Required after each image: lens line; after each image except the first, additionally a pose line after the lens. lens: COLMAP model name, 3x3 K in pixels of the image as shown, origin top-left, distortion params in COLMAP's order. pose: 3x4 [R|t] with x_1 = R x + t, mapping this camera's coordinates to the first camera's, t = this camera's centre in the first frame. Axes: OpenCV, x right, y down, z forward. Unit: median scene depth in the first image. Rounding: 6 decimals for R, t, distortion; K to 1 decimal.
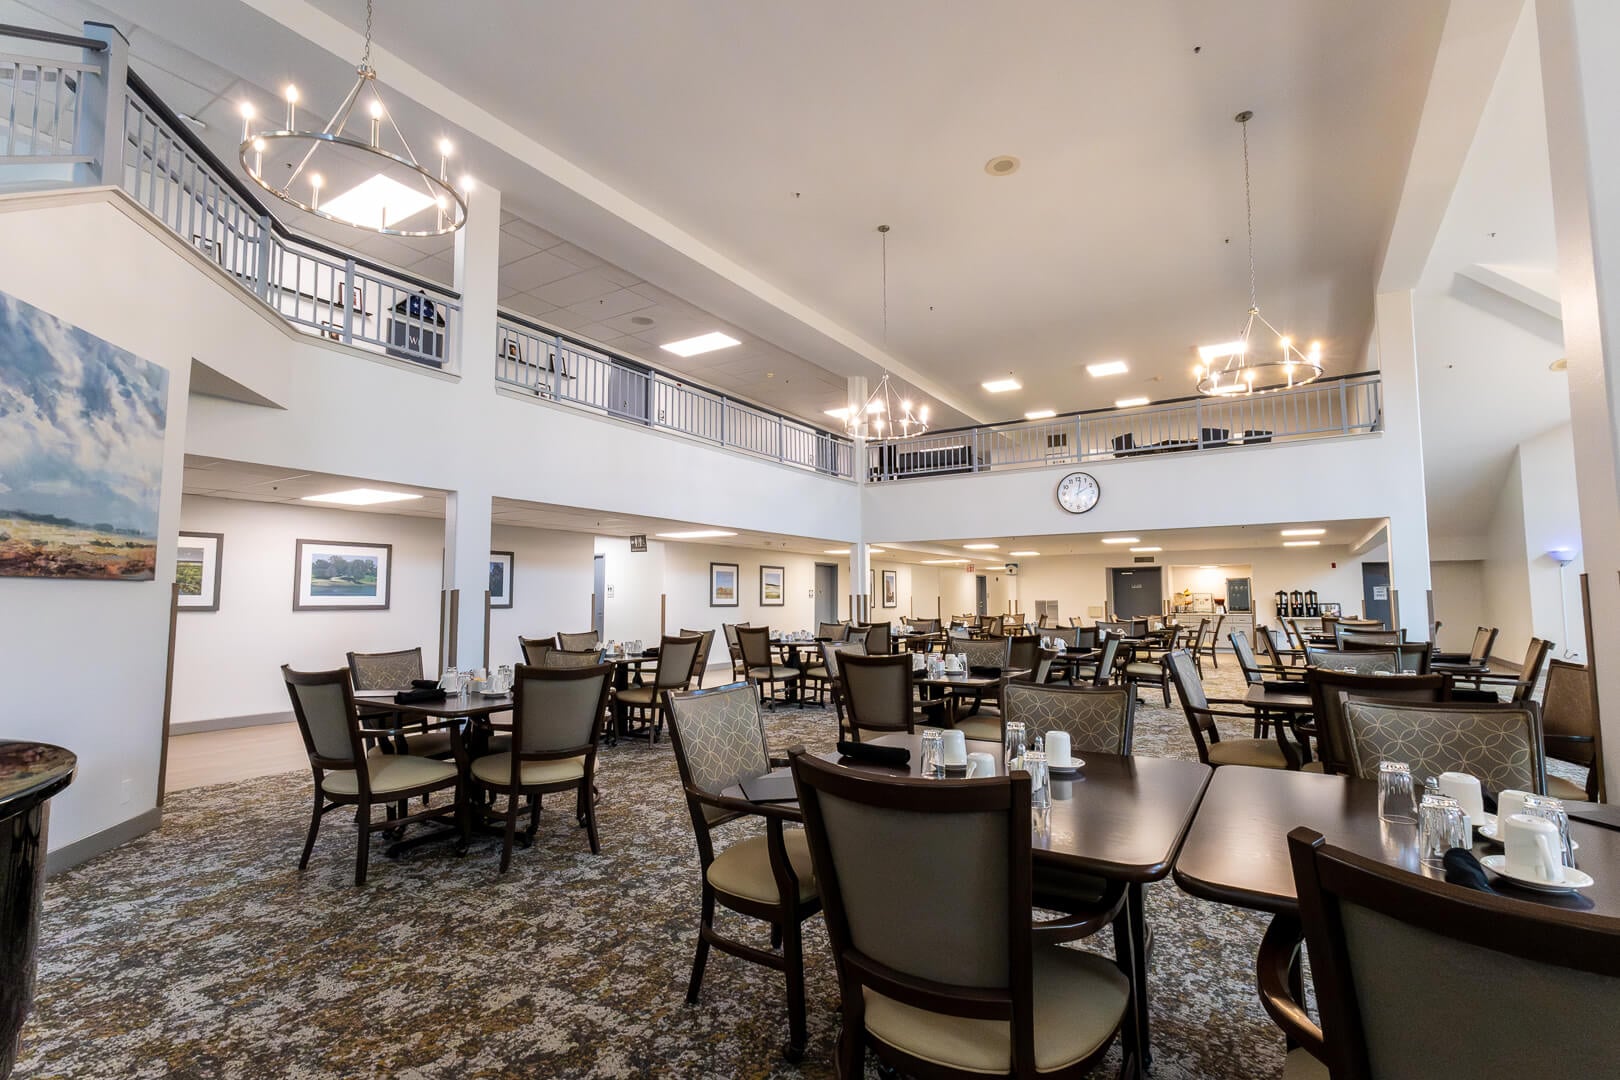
lens RADIAL K [[765.1, 0, 815.1], [0, 765.1, 539.5], [0, 0, 1]] dist [0.005439, 0.000775]
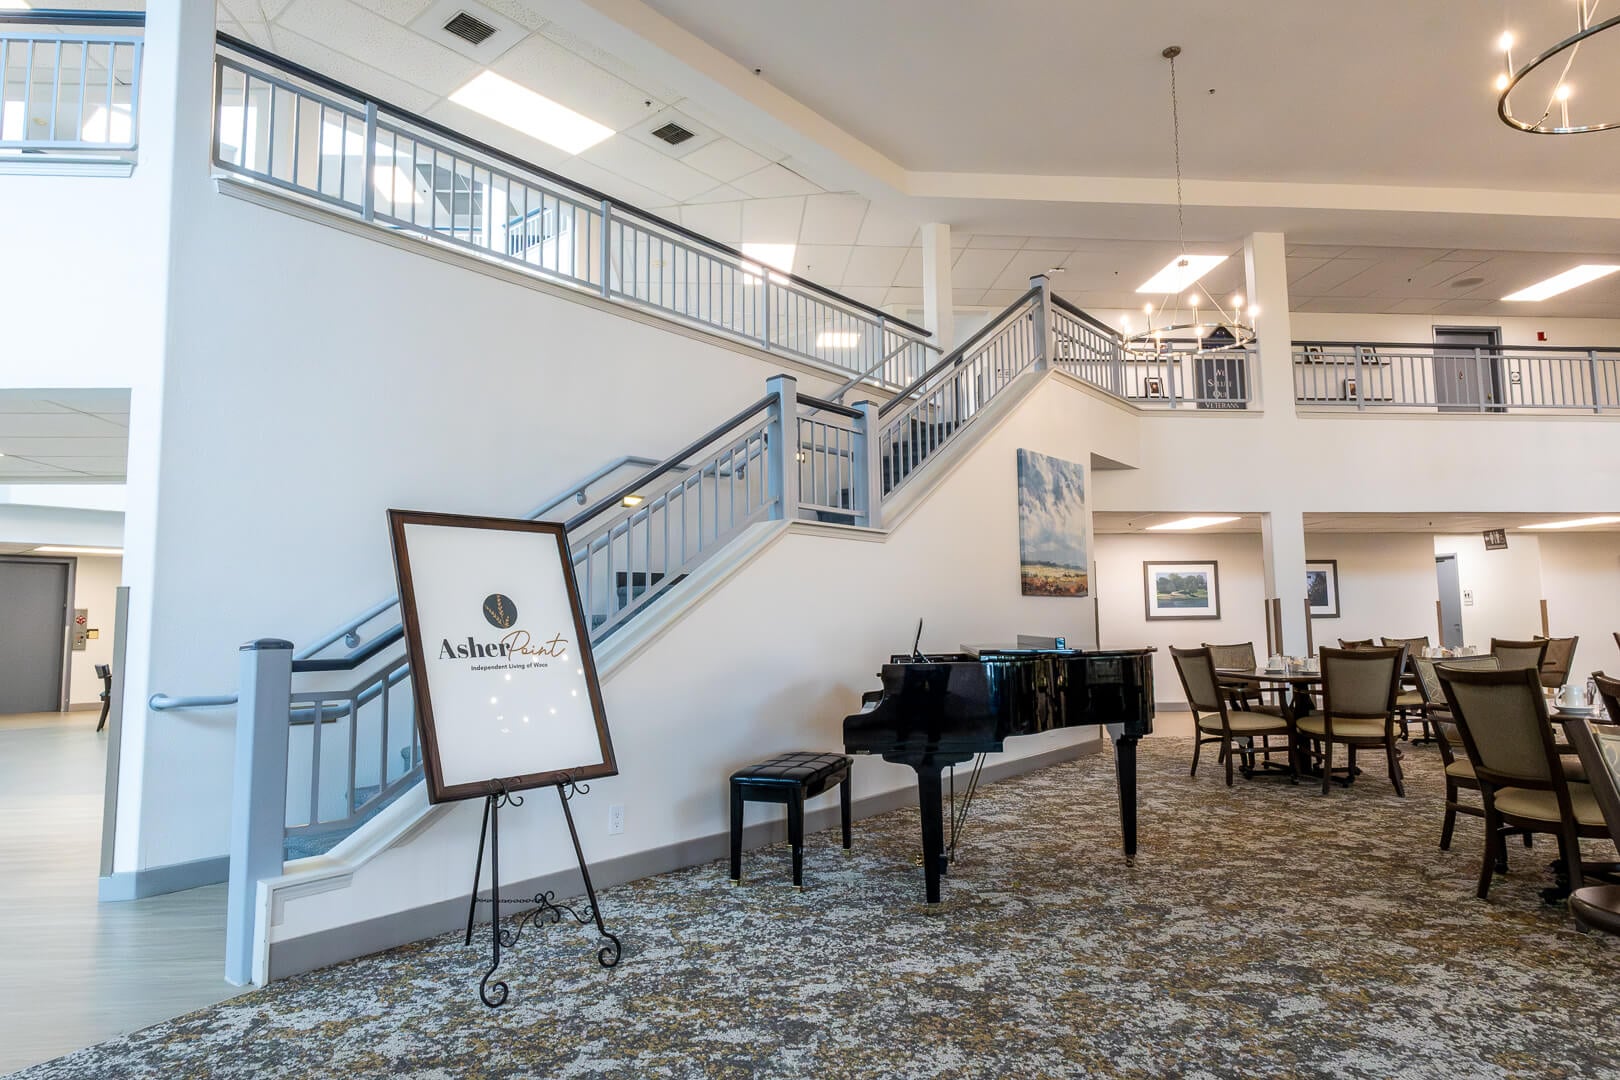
lens RADIAL K [[954.6, 0, 812.3], [0, 954.6, 538.3], [0, 0, 1]] dist [-0.000476, -0.000120]
pose [[0.623188, -0.079354, -0.778036, 0.282412], [0.075778, 0.996285, -0.040918, -0.024183], [0.778392, -0.033458, 0.626886, -0.566697]]
